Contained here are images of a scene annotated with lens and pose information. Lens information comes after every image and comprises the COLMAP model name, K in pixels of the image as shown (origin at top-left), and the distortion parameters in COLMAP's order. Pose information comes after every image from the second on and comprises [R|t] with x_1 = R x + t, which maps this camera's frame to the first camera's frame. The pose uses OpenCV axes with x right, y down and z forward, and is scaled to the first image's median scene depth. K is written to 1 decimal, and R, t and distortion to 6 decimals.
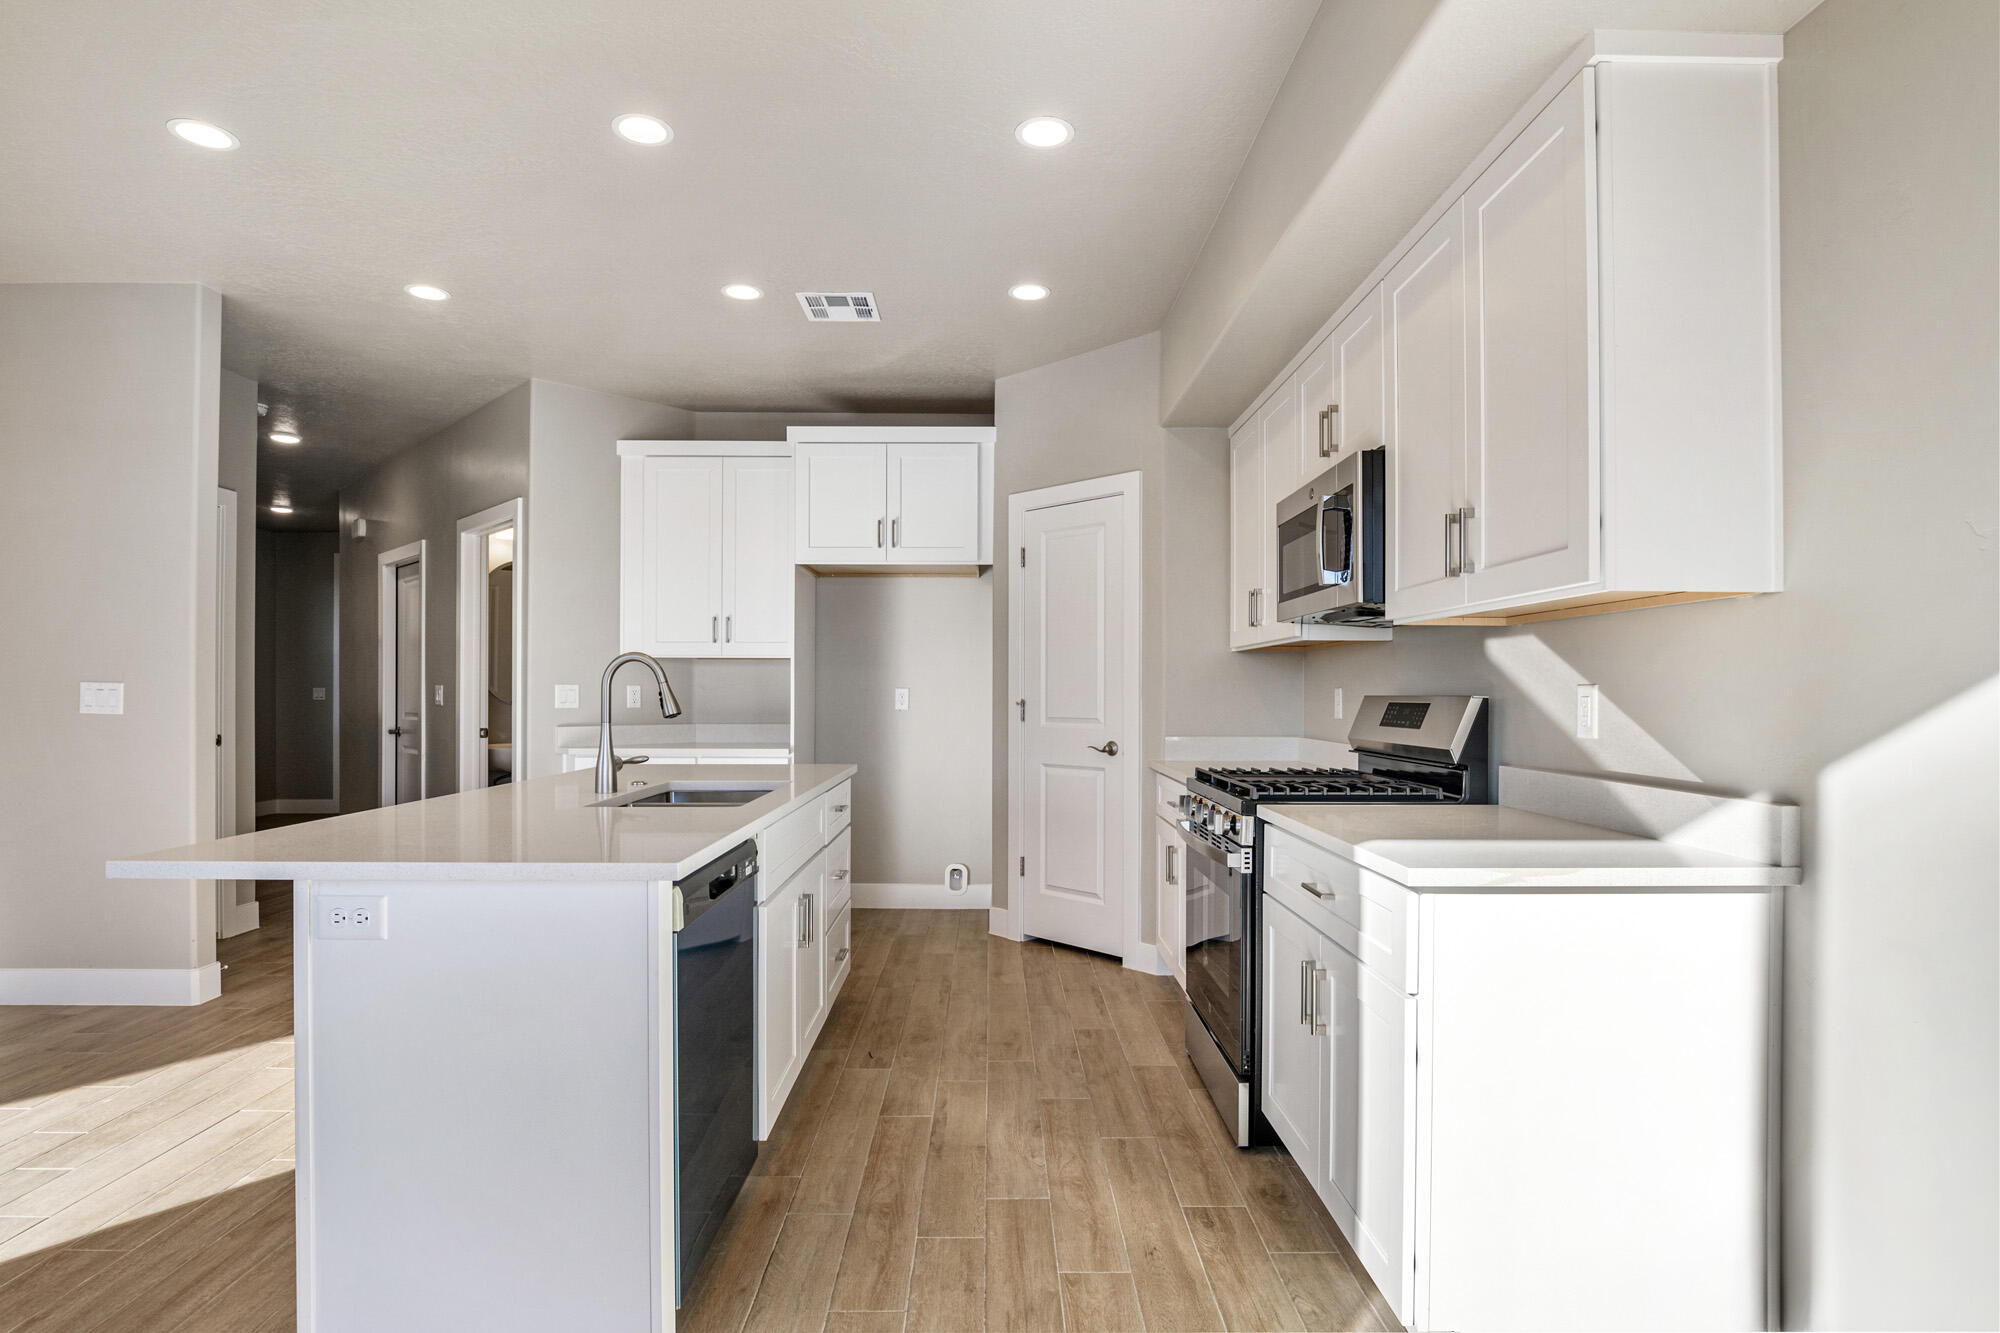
lens RADIAL K [[1025.3, 0, 1009.8], [0, 1025.3, 680.1], [0, 0, 1]] dist [-0.023076, 0.001012]
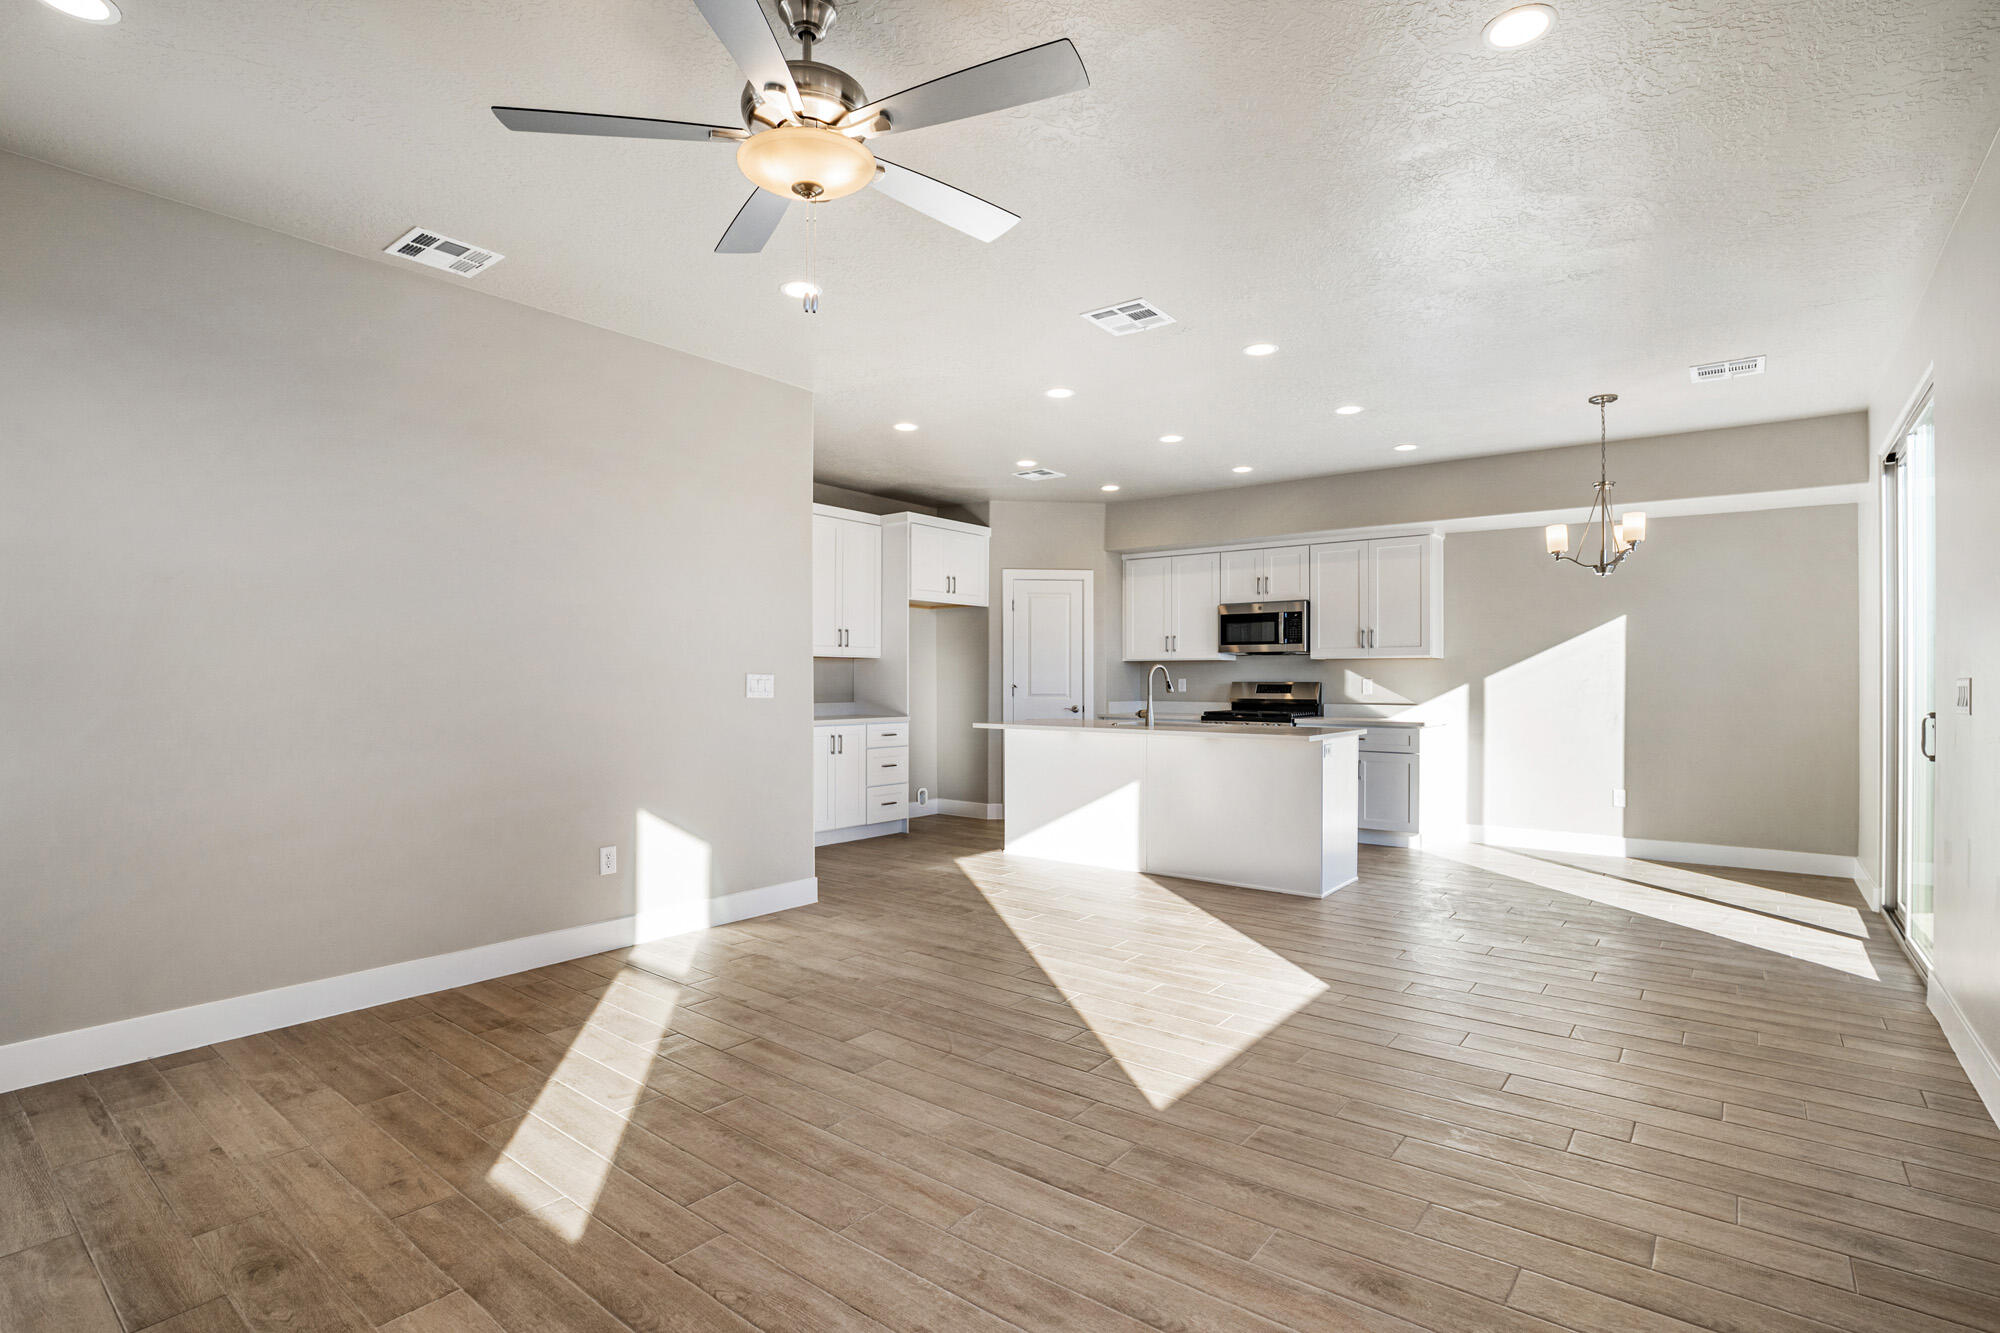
lens RADIAL K [[959.5, 0, 1006.1], [0, 959.5, 673.3], [0, 0, 1]] dist [-0.023854, 0.000671]
pose [[0.624839, 0.004810, 0.780739, -1.484286], [-0.010965, 0.999936, 0.002616, -0.005623], [-0.780677, -0.010196, 0.624852, -0.049921]]
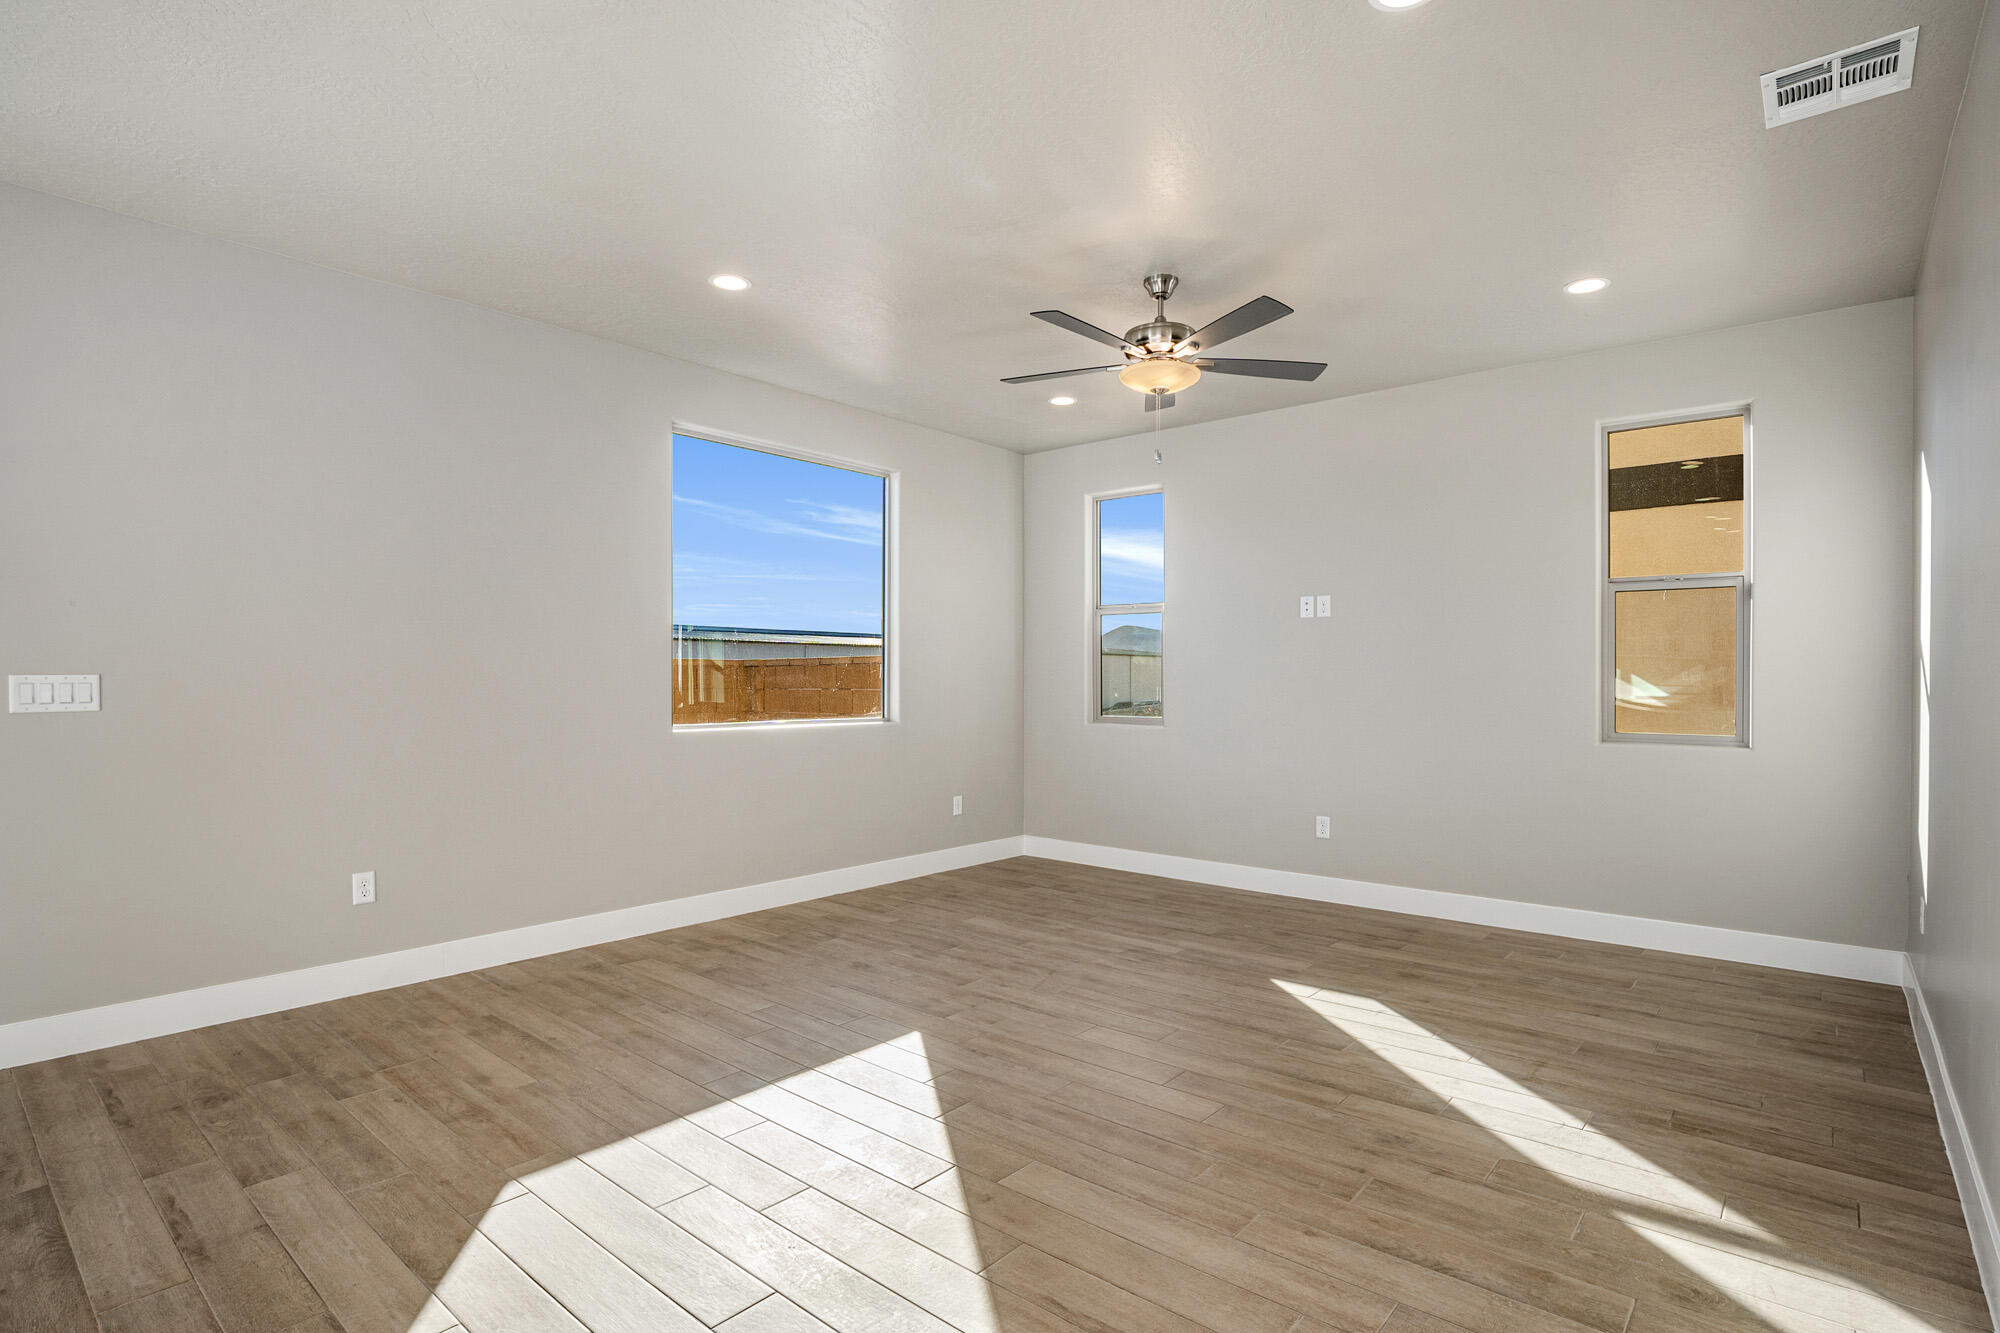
lens RADIAL K [[987.3, 0, 1003.1], [0, 987.3, 684.0], [0, 0, 1]] dist [-0.027780, -0.000586]
pose [[-0.659290, 0.000510, -0.751889, -0.416856], [0.005562, 0.999976, -0.004199, 0.006358], [0.751868, -0.006950, -0.659277, 0.811757]]
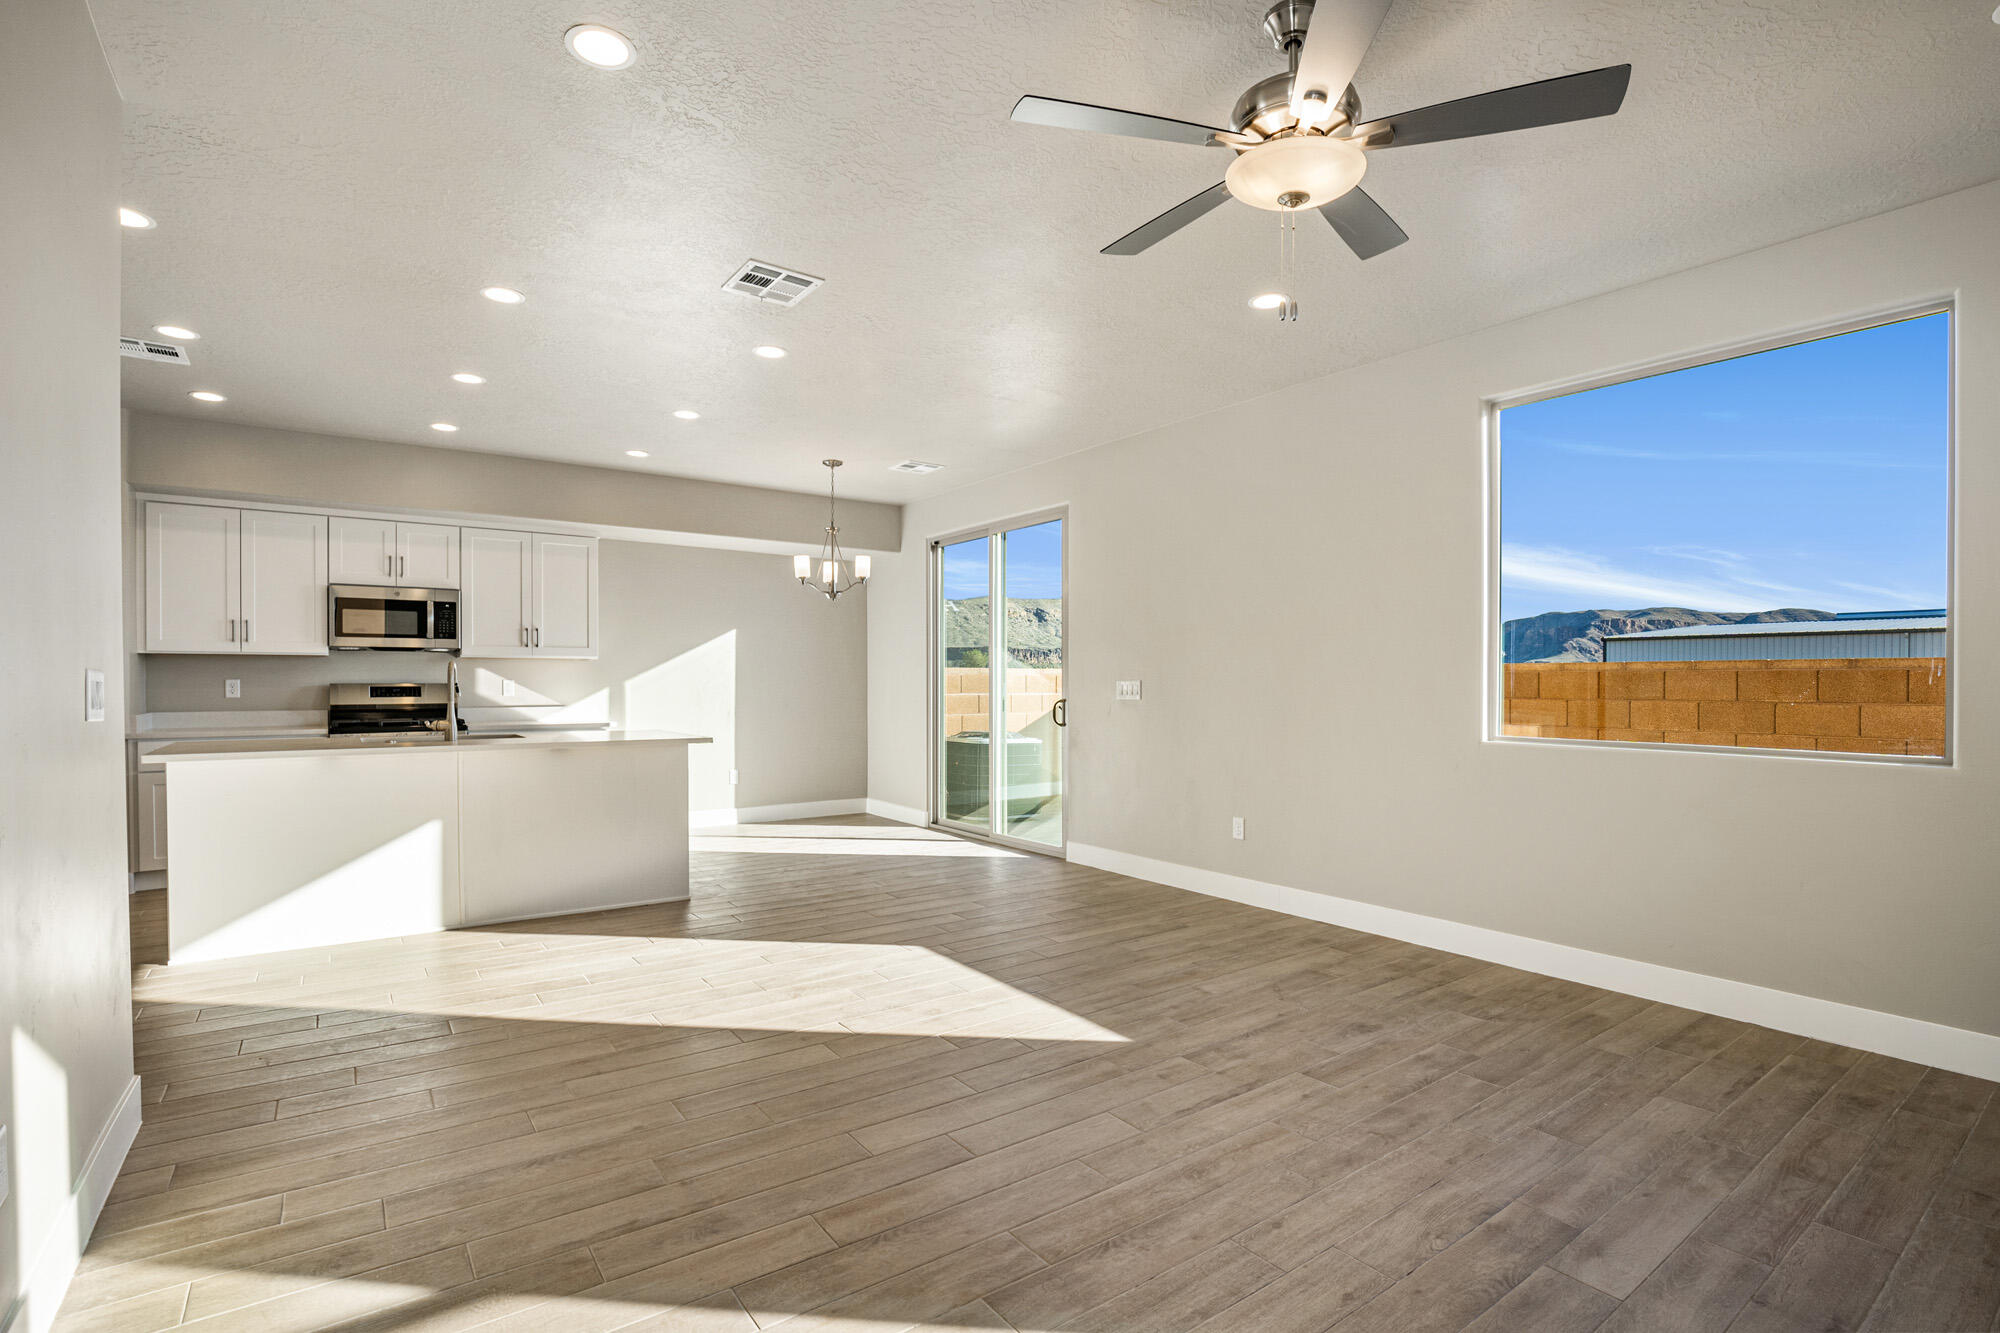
lens RADIAL K [[929.0, 0, 993.7], [0, 929.0, 692.5], [0, 0, 1]] dist [-0.025919, 0.000127]
pose [[-0.572147, -0.012569, 0.820054, -1.471513], [-0.013482, 0.999892, 0.005919, 0.003245], [-0.820040, -0.007669, -0.572255, 0.751716]]
